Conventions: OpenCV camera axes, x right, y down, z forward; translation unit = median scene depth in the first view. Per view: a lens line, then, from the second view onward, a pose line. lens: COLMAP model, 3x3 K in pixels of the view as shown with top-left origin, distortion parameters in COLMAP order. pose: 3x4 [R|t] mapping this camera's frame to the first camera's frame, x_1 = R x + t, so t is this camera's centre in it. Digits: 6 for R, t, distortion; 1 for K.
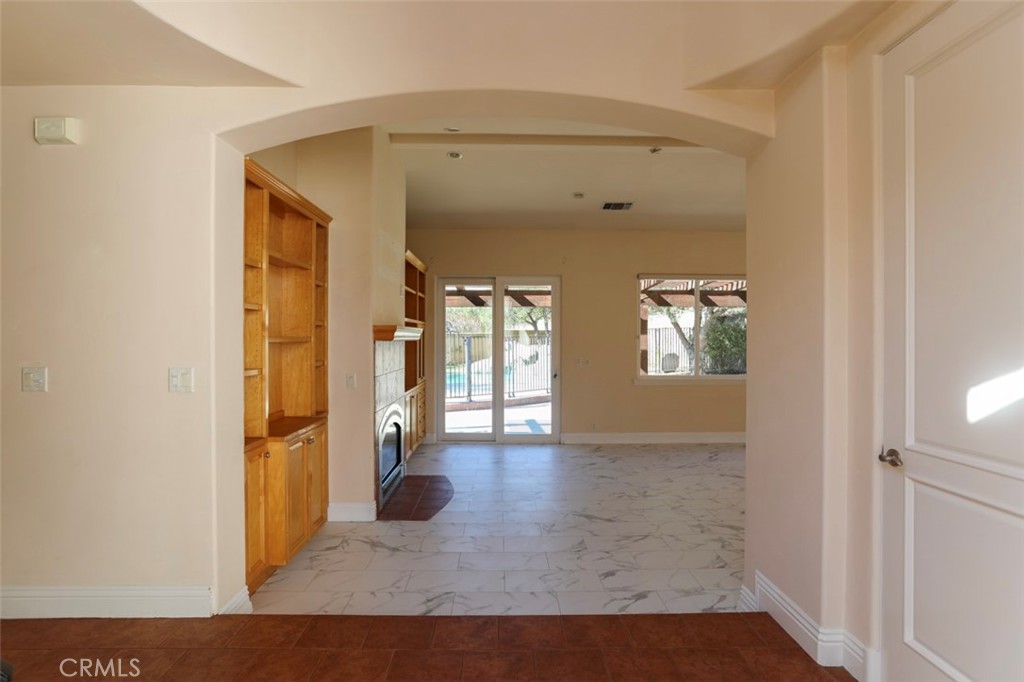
lens RADIAL K [[562.3, 0, 515.5], [0, 562.3, 340.1], [0, 0, 1]] dist [-0.023607, 0.011827]
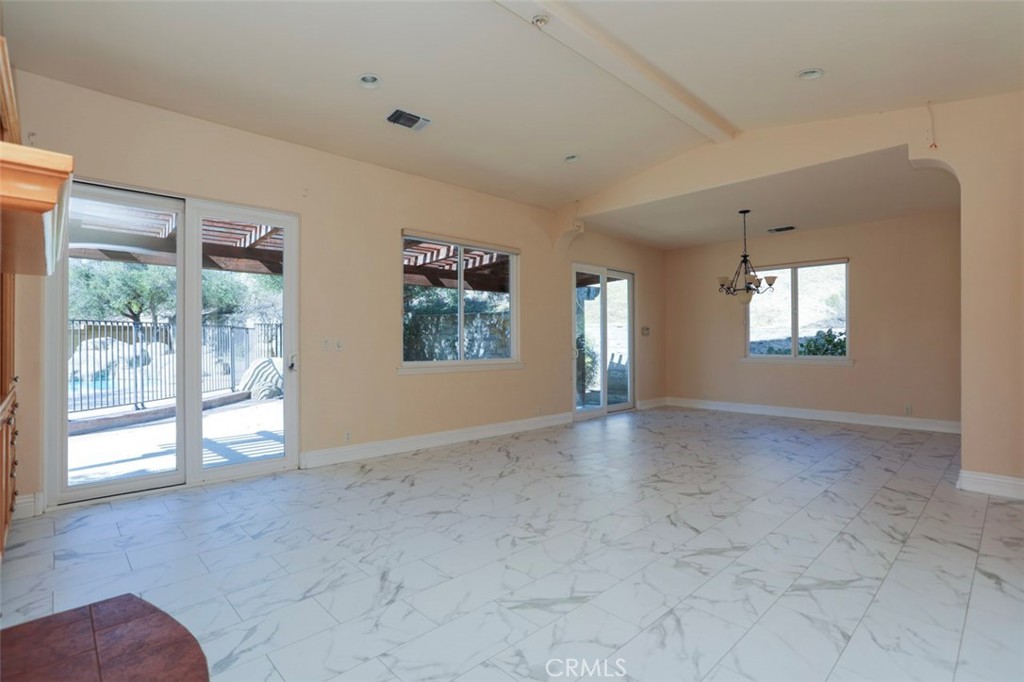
lens RADIAL K [[500.7, 0, 507.9], [0, 500.7, 347.3], [0, 0, 1]] dist [-0.020785, 0.006111]
pose [[0.739140, 0.006862, 0.673516, -0.142670], [0.001972, 0.999922, -0.012352, 0.065775], [-0.673548, 0.010458, 0.739069, 0.506027]]
